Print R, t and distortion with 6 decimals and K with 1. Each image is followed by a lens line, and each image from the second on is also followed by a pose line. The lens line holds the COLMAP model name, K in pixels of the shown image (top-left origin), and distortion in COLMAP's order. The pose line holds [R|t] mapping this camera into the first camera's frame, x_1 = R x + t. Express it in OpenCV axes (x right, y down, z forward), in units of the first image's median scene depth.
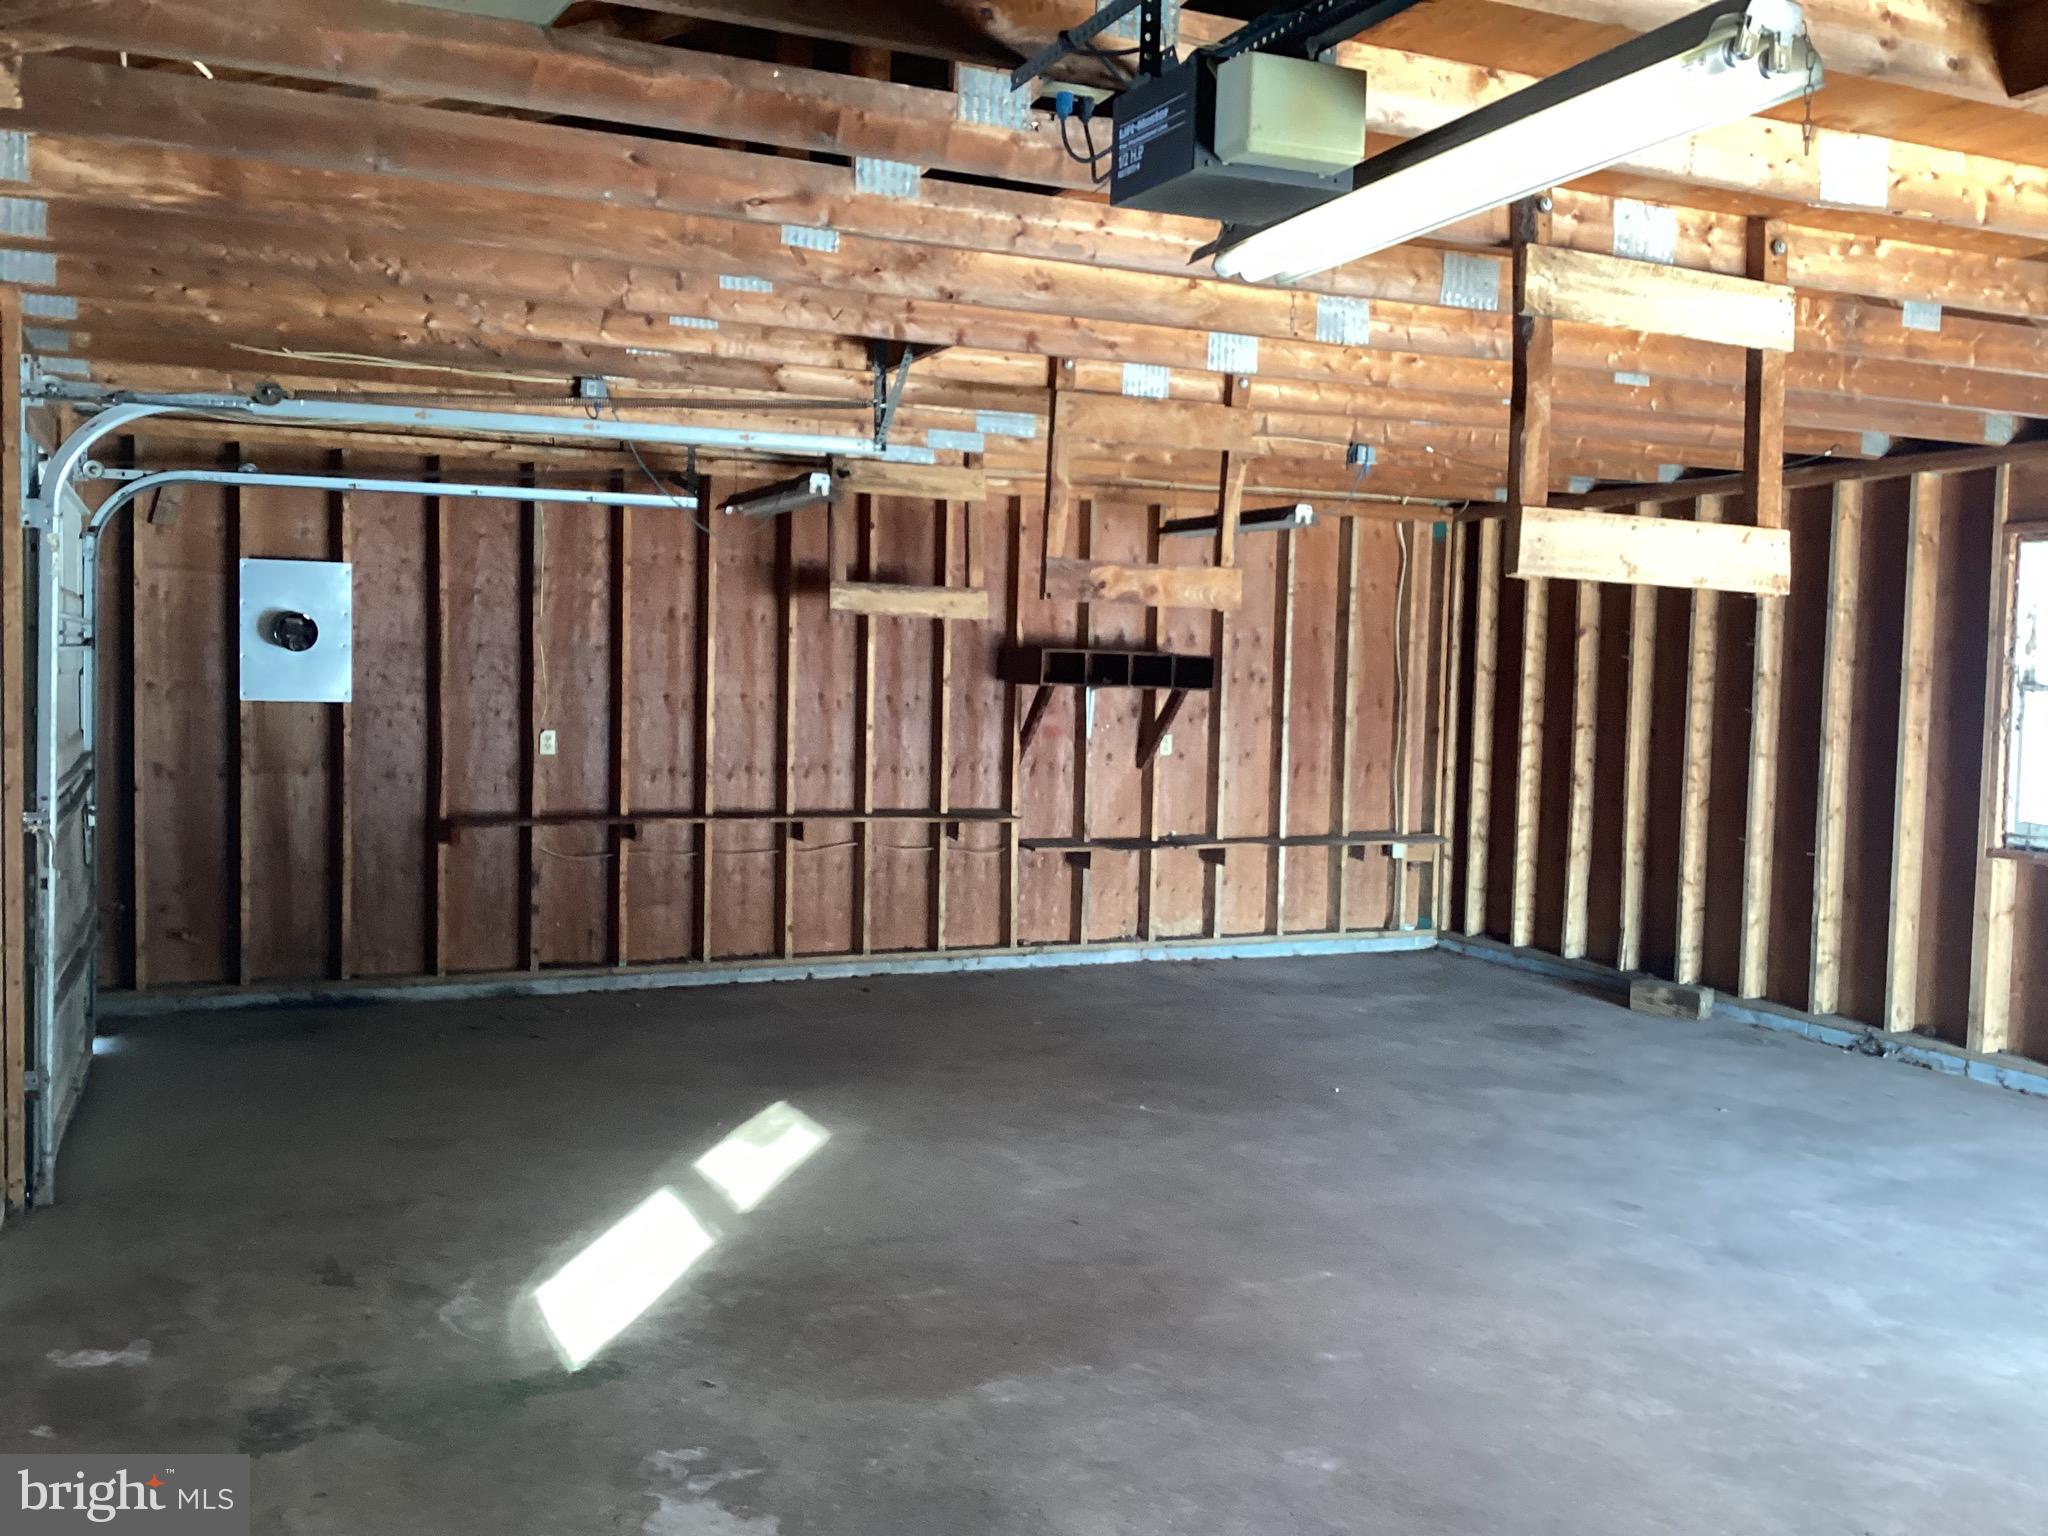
lens RADIAL K [[1831.7, 0, 1038.4], [0, 1831.7, 763.3], [0, 0, 1]] dist [0.116753, -0.208392]
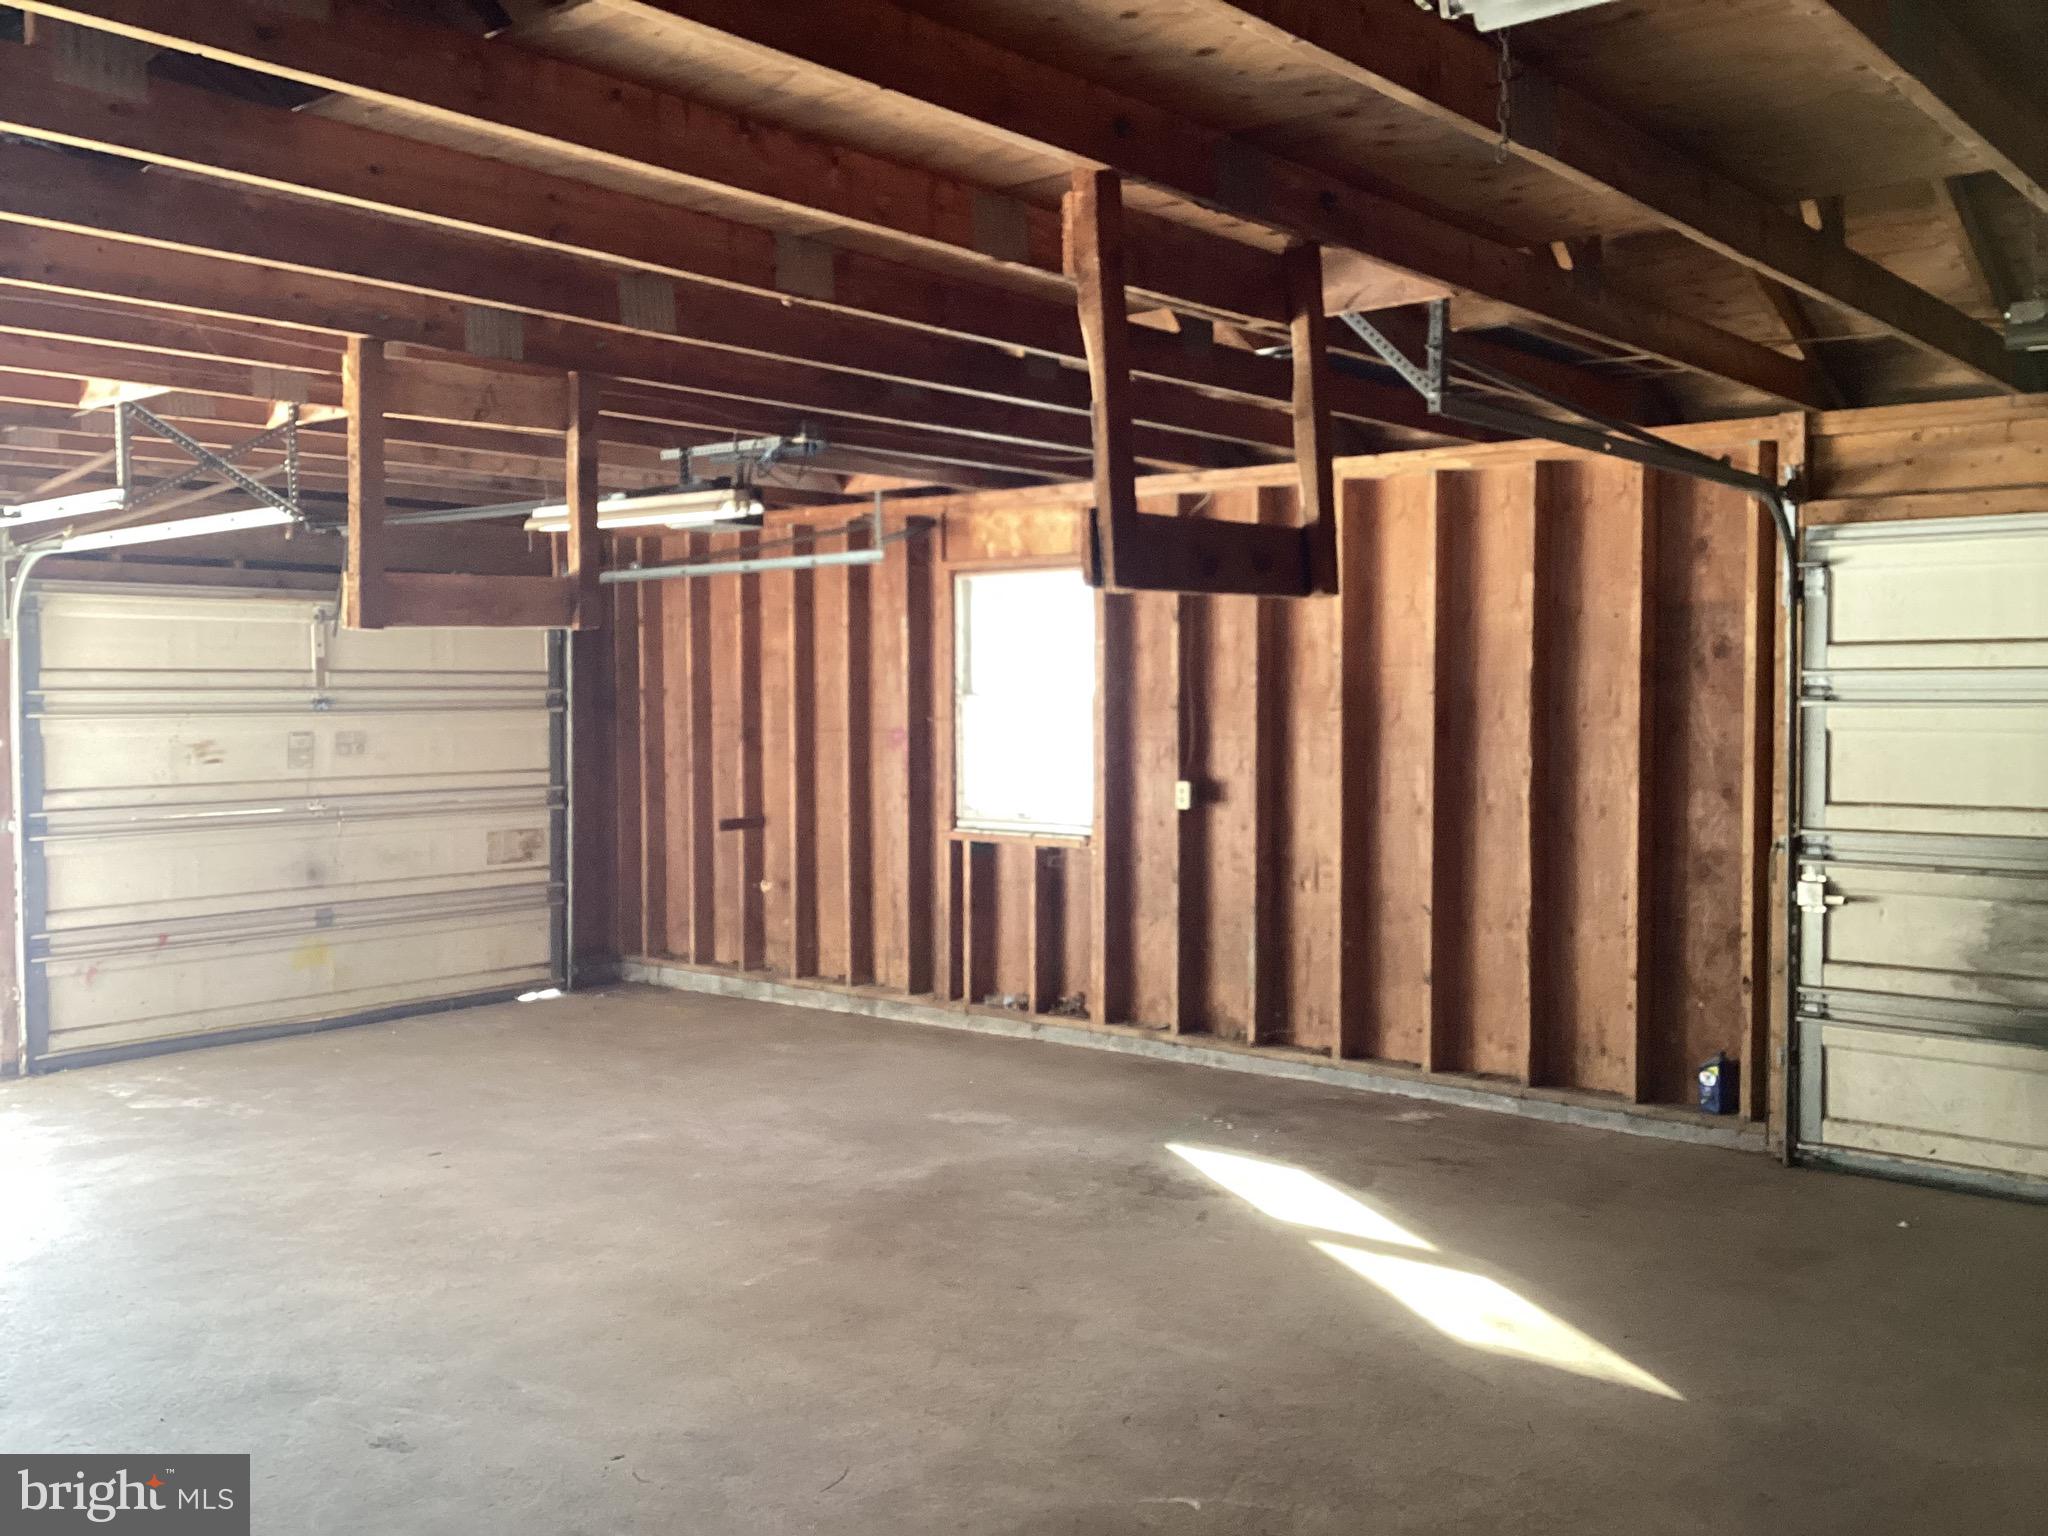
lens RADIAL K [[1858.6, 0, 1024.0], [0, 1858.6, 768.0], [0, 0, 1]] dist [0.118929, -0.239992]
pose [[-0.903539, -0.002064, -0.428501, 0.481708], [-0.040238, 0.995978, 0.080049, -0.106544], [0.426612, 0.089569, -0.899989, 2.046984]]
